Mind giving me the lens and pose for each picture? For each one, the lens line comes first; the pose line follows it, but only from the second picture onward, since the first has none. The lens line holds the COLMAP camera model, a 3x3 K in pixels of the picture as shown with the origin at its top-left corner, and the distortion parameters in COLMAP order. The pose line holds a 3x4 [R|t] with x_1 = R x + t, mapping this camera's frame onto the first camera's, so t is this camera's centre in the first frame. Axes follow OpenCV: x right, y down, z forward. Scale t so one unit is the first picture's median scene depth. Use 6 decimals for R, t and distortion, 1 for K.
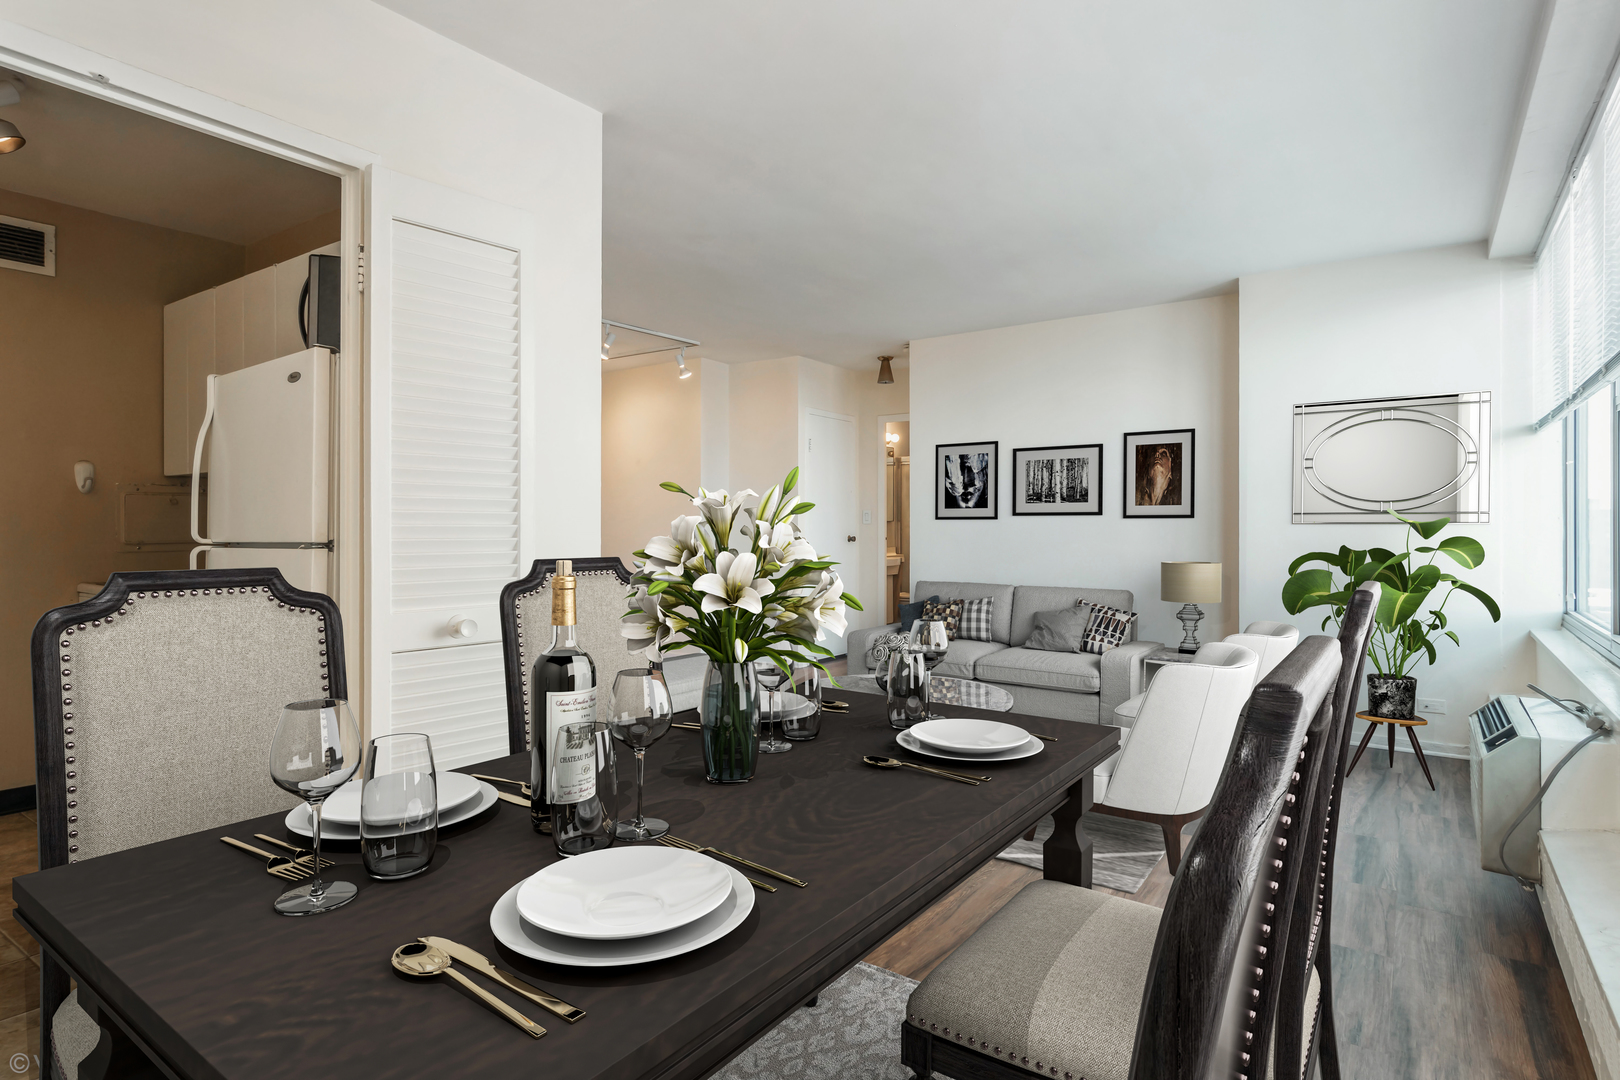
lens RADIAL K [[867.4, 0, 810.5], [0, 867.4, 529.6], [0, 0, 1]] dist [-0.003367, 0.003575]
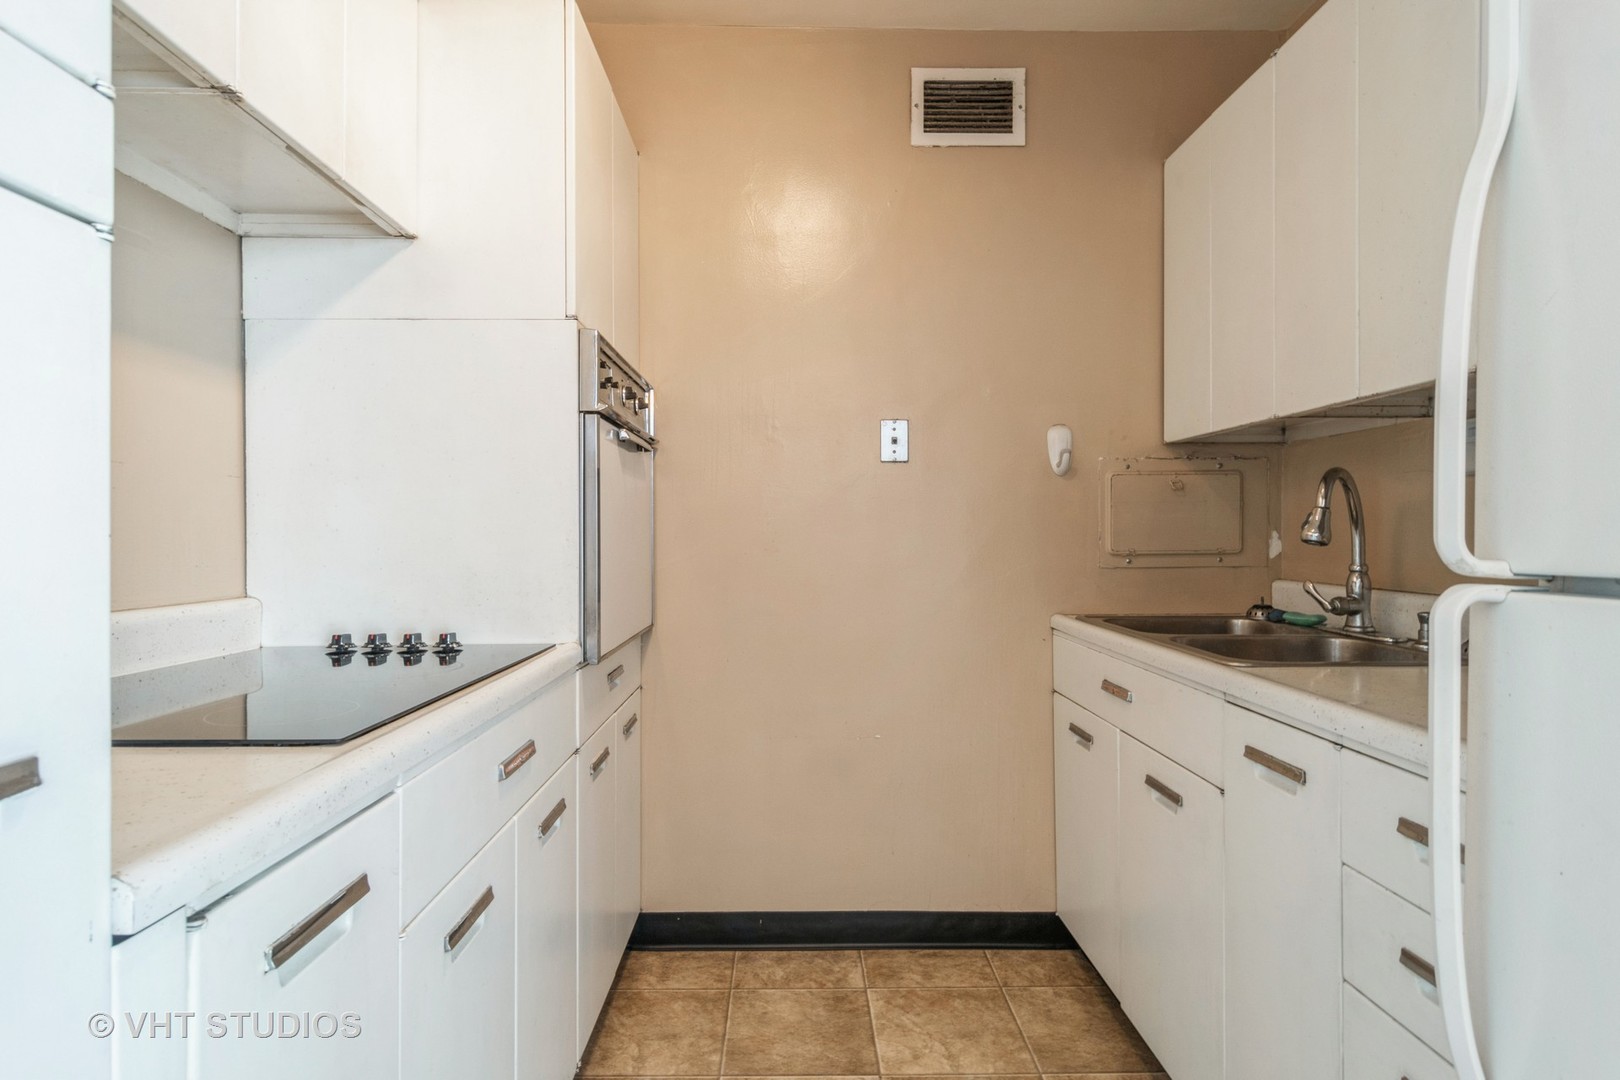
lens RADIAL K [[868.0, 0, 810.9], [0, 868.0, 533.3], [0, 0, 1]] dist [-0.002482, 0.003134]
pose [[0.598678, 0.000136, -0.800990, -0.434350], [-0.000127, 1.000000, 0.000074, 0.001175], [0.800990, 0.000058, 0.598678, 0.468631]]
